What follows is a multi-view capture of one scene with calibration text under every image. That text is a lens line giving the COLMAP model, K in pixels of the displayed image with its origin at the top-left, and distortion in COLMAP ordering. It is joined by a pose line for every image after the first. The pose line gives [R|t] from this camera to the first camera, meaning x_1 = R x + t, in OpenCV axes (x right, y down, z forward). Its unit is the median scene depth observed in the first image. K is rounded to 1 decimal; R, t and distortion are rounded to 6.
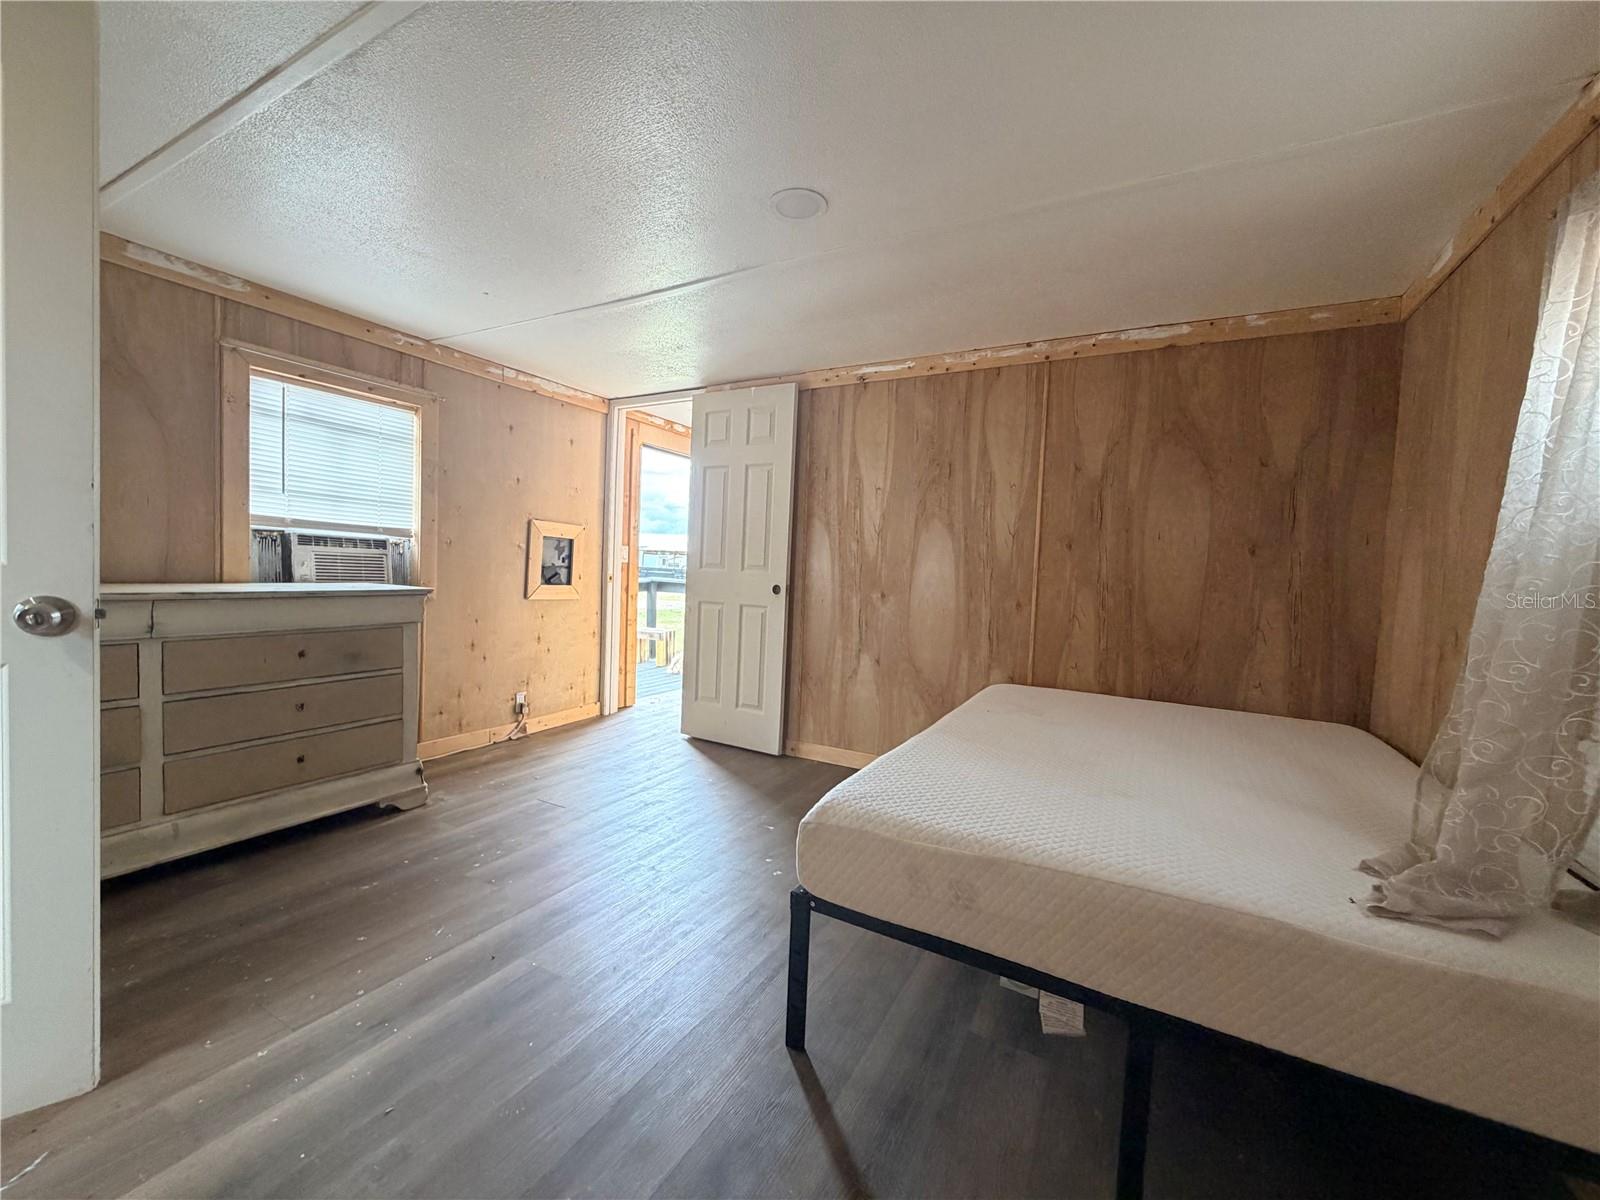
lens RADIAL K [[639.5, 0, 801.0], [0, 639.5, 604.2], [0, 0, 1]] dist [0.002058, -0.000173]
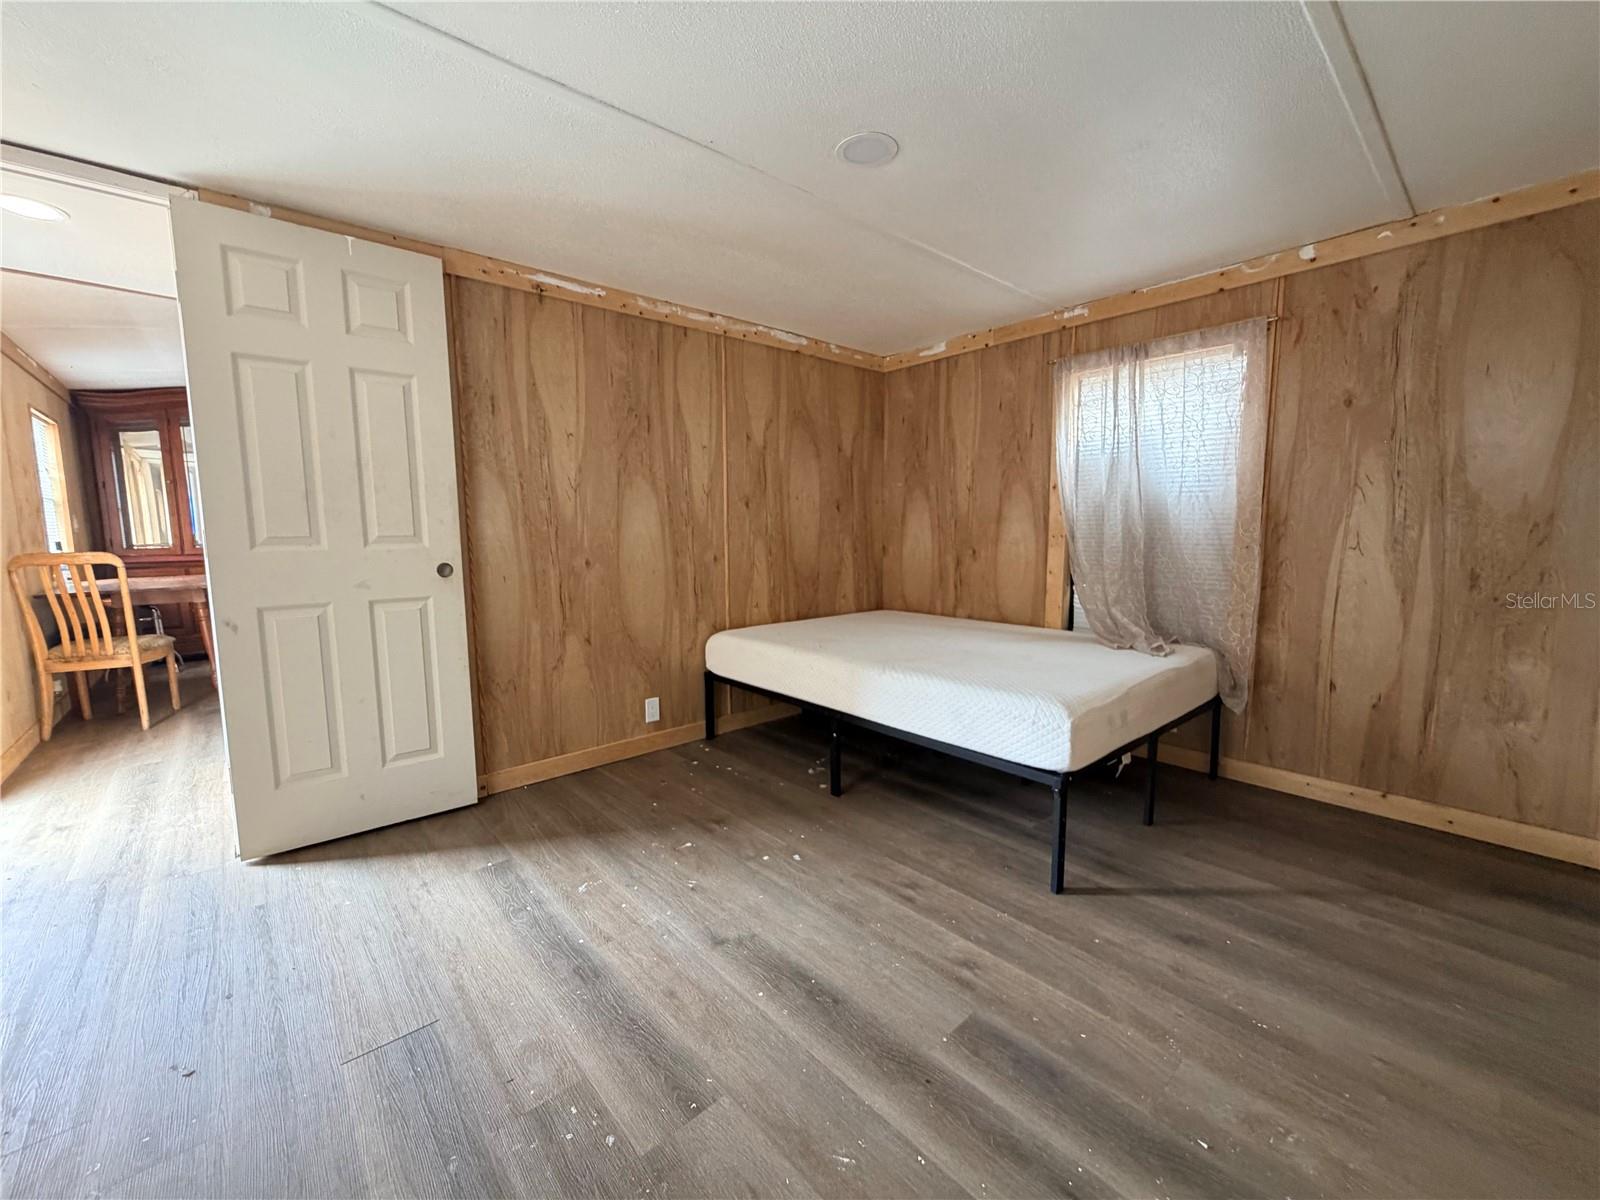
lens RADIAL K [[639.5, 0, 799.1], [0, 639.5, 603.8], [0, 0, 1]] dist [0.002058, -0.000173]
pose [[0.345541, -0.151164, 0.926148, -0.640770], [0.076879, 0.988183, 0.132606, -0.057655], [-0.935249, 0.025381, 0.353079, 0.487884]]
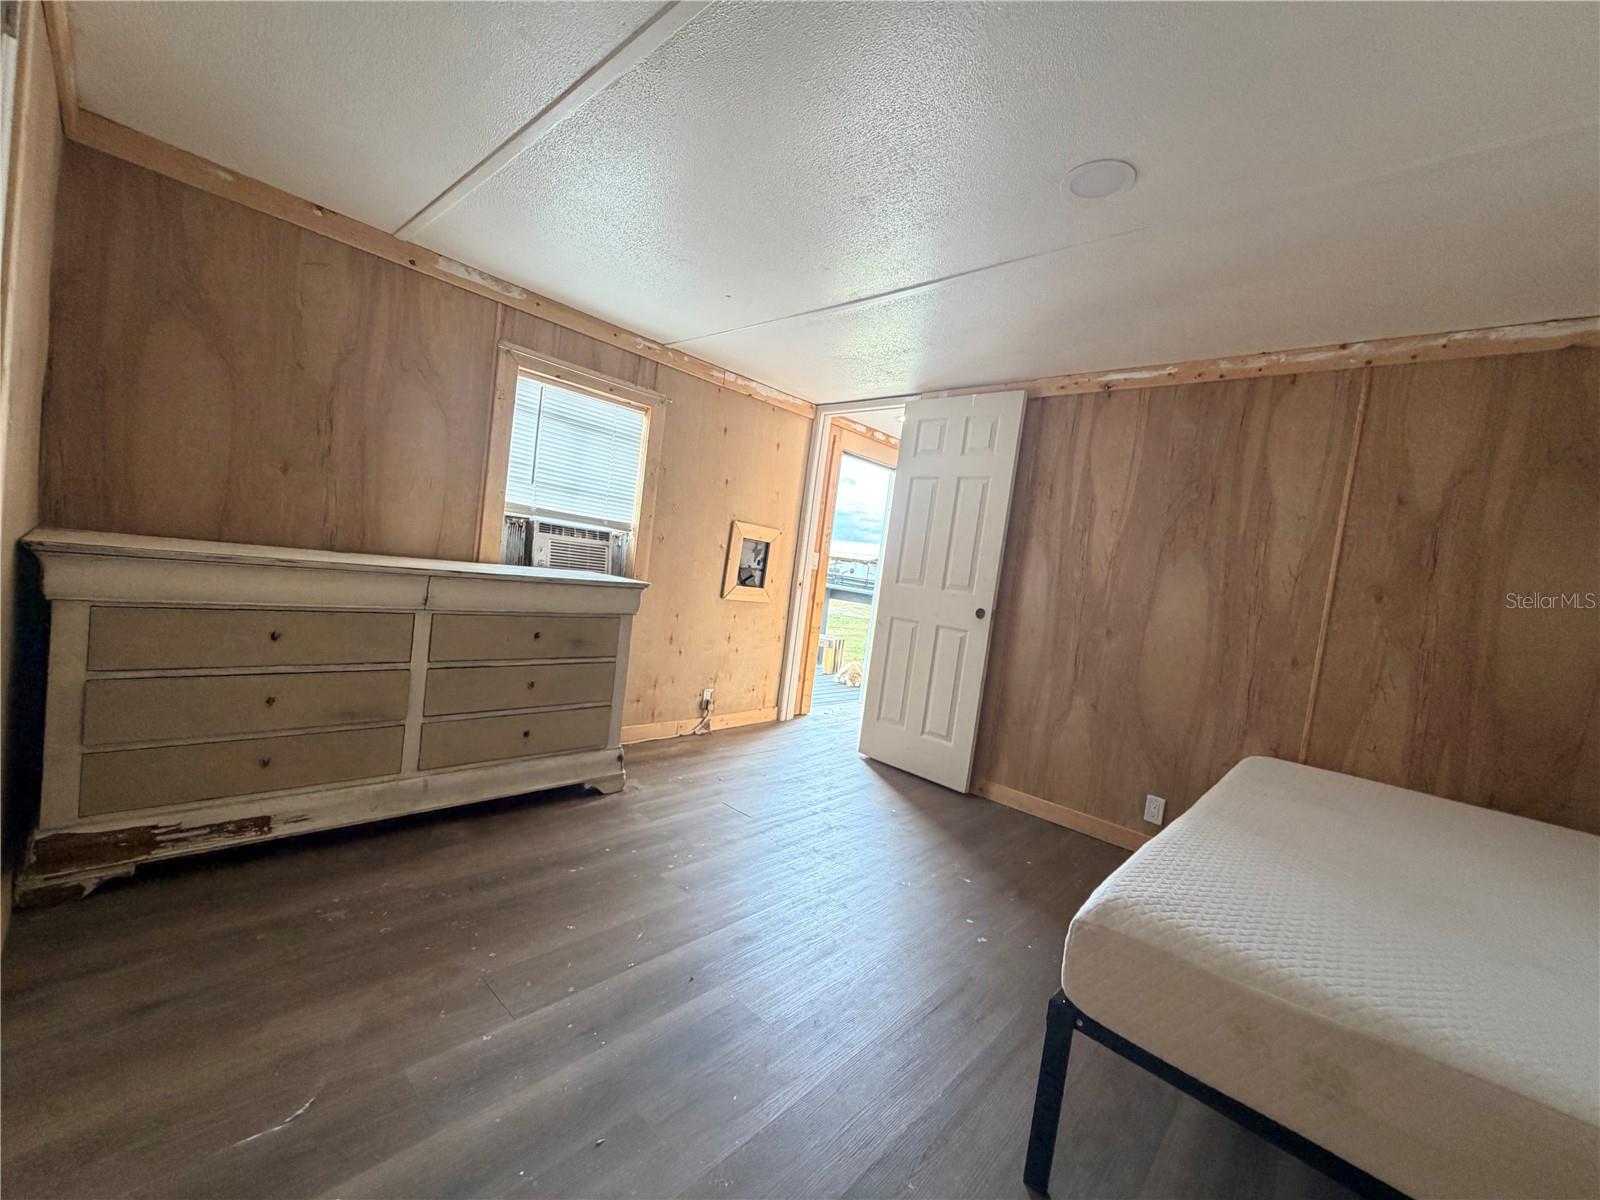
lens RADIAL K [[639.5, 0, 801.1], [0, 639.5, 604.3], [0, 0, 1]] dist [0.002058, -0.000173]
pose [[0.967108, 0.093507, -0.236555, -0.084698], [-0.096805, 0.995301, -0.002336, -0.010711], [0.235225, 0.025159, 0.971615, 0.054131]]
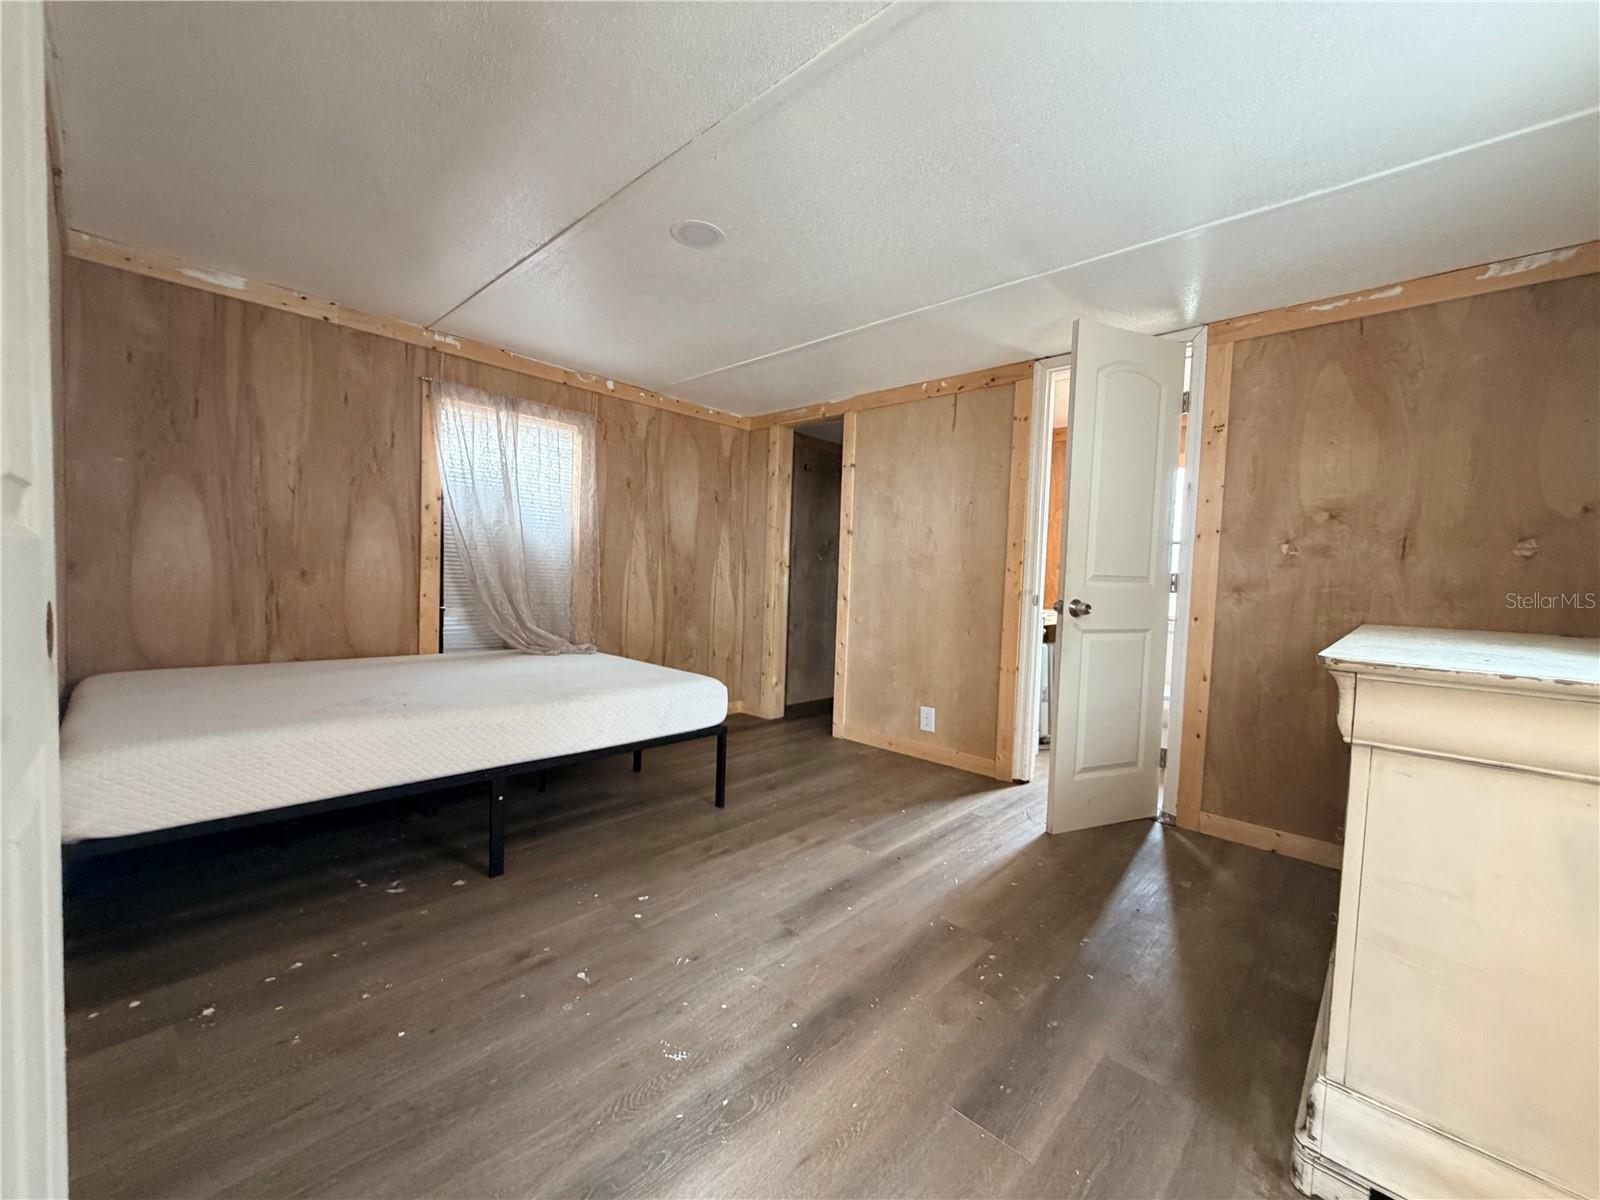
lens RADIAL K [[639.5, 0, 795.3], [0, 639.5, 602.6], [0, 0, 1]] dist [0.002058, -0.000173]
pose [[-0.961895, -0.087969, 0.258883, -0.323594], [-0.061282, 0.992104, 0.109423, -0.072204], [-0.266465, 0.089389, -0.959691, 1.315667]]
